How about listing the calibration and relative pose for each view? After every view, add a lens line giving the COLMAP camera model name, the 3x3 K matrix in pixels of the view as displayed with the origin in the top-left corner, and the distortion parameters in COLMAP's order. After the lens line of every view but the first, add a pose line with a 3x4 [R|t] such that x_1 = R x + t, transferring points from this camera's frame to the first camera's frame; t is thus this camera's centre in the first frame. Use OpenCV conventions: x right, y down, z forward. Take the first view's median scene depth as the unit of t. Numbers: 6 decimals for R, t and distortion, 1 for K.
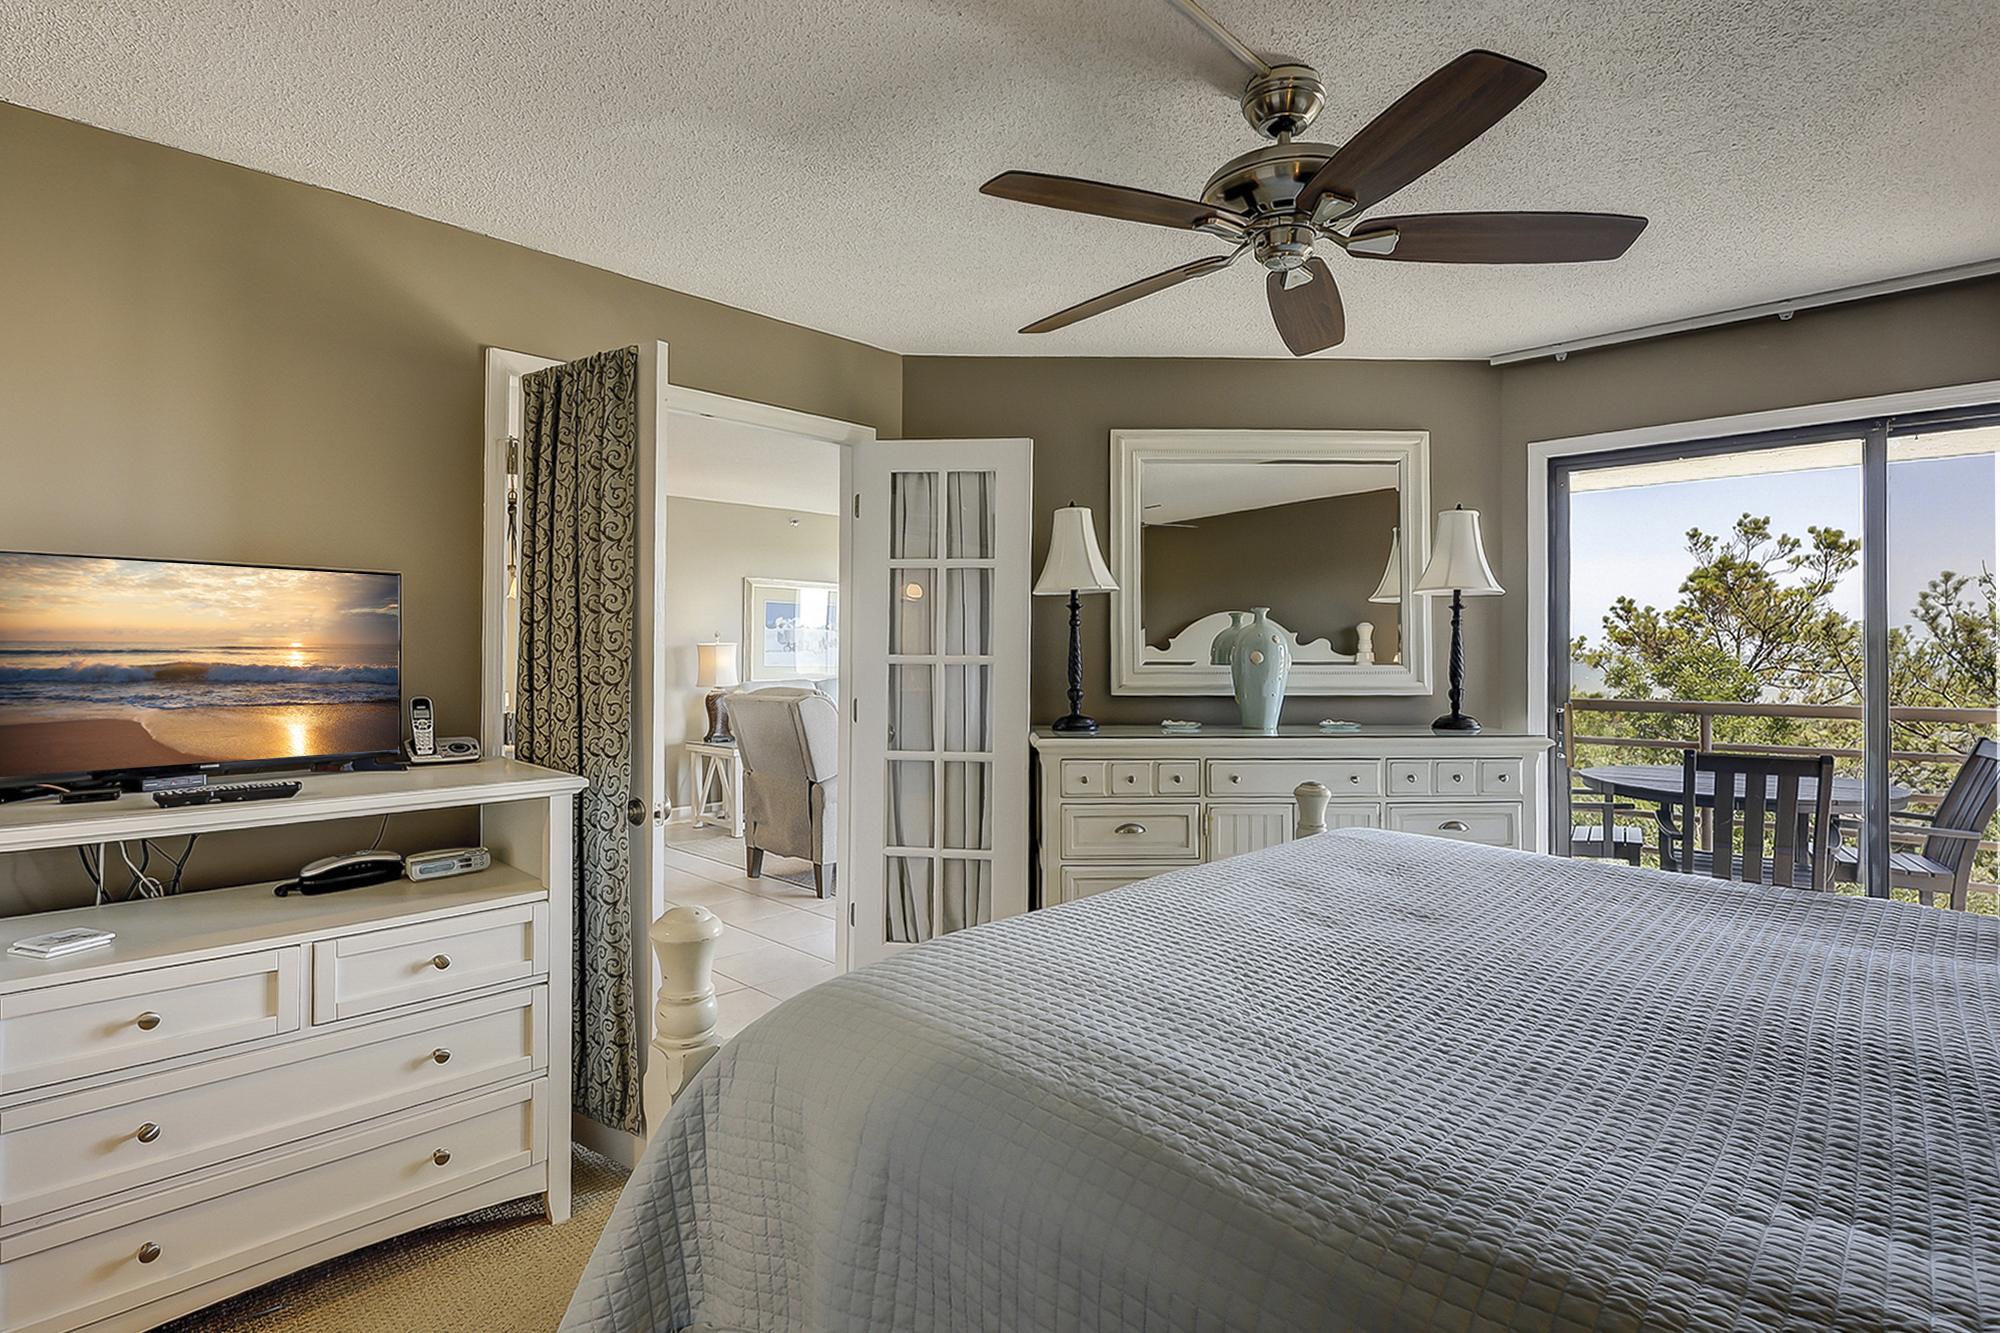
lens RADIAL K [[966.2, 0, 1002.6], [0, 966.2, 645.1], [0, 0, 1]] dist [0.000931, 0.000936]
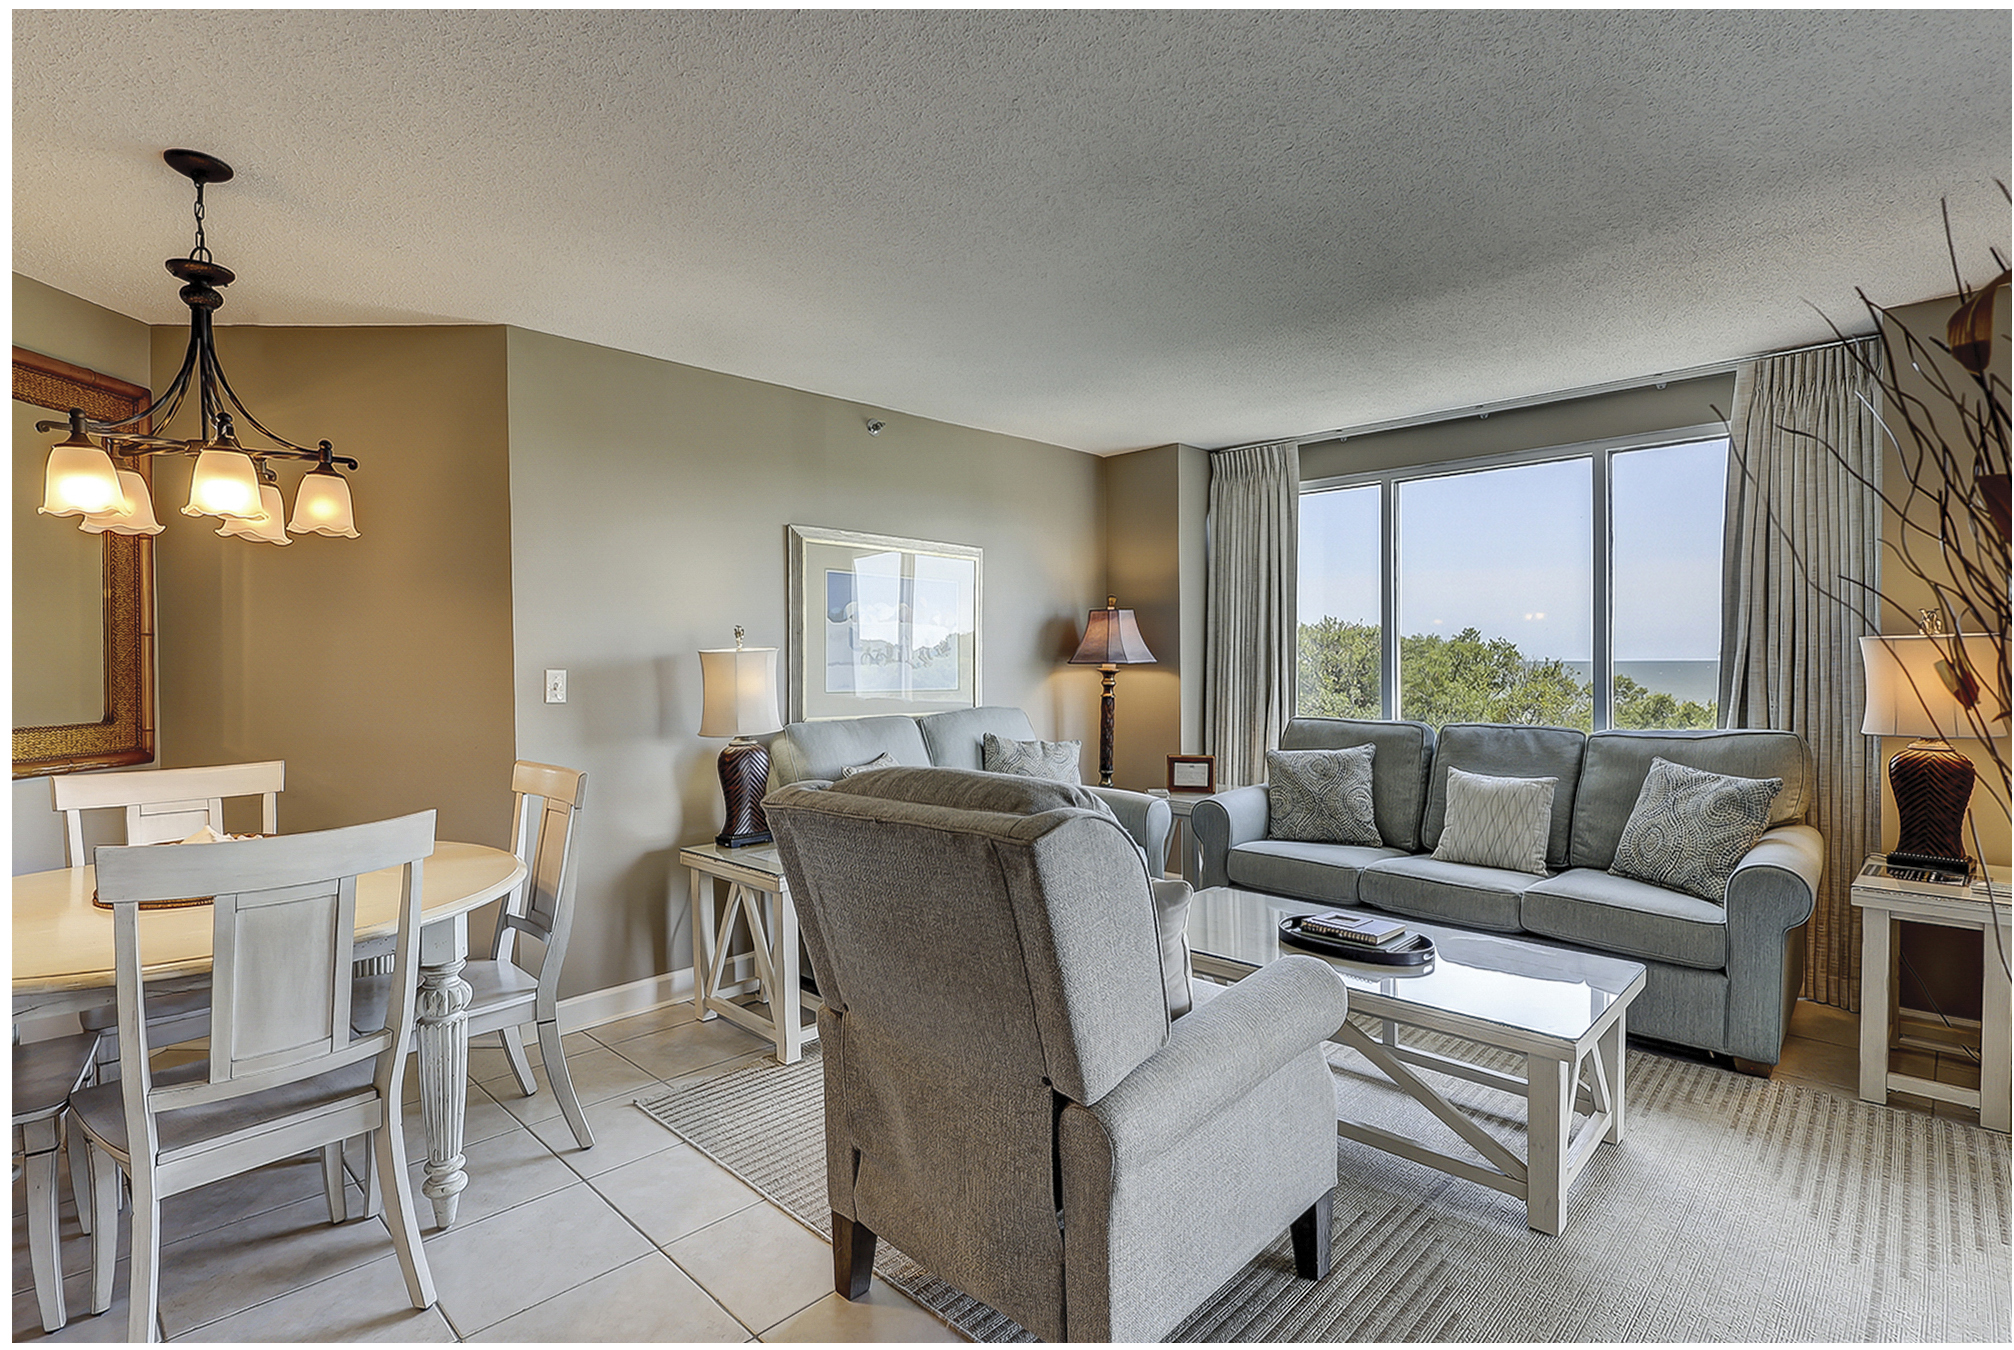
lens RADIAL K [[1032.3, 0, 1007.0], [0, 1032.3, 675.0], [0, 0, 1]] dist [-0.002051, 0.000013]
pose [[0.999320, -0.013795, -0.034200, -0.138774], [0.014354, 0.999766, 0.016167, 0.004644], [0.033969, -0.016647, 0.999284, 0.471395]]
